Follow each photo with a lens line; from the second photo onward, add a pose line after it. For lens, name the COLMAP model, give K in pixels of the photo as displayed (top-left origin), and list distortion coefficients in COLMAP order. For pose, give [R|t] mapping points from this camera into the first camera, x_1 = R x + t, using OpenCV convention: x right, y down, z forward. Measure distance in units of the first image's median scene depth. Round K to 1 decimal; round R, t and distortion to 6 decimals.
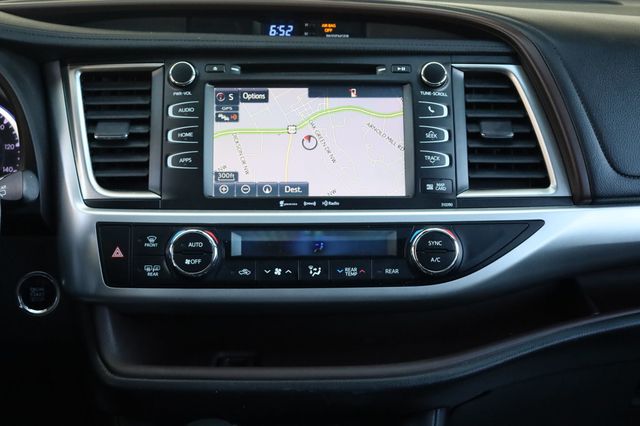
lens RADIAL K [[1095.5, 0, 322.0], [0, 1095.5, 210.0], [0, 0, 1]] dist [0.019676, 0.000000]
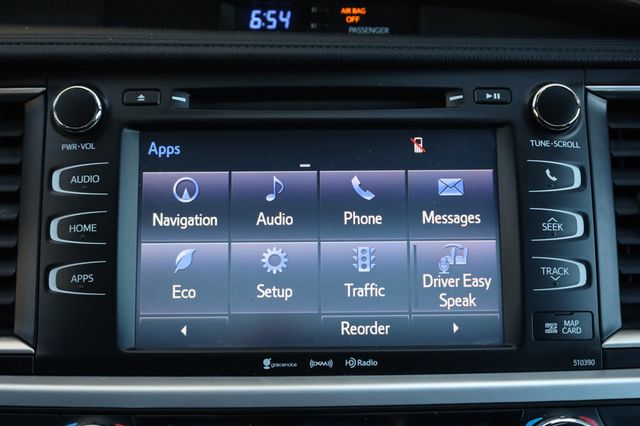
lens RADIAL K [[937.7, 0, 317.9], [0, 937.7, 213.2], [0, 0, 1]] dist [0.006707, 0.000000]
pose [[0.999930, -0.001214, -0.011741, -0.007263], [0.001997, 0.997757, 0.066908, -0.105336], [0.011633, -0.066927, 0.997690, 0.555238]]
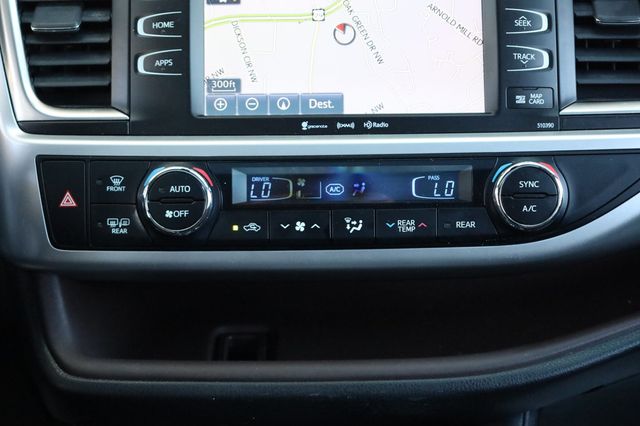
lens RADIAL K [[1237.7, 0, 321.4], [0, 1237.7, 210.5], [0, 0, 1]] dist [0.007685, 0.000000]
pose [[0.999834, -0.004625, -0.017632, -0.012685], [0.006693, 0.992865, 0.119052, -0.044904], [0.016955, -0.119151, 0.992731, 0.220715]]
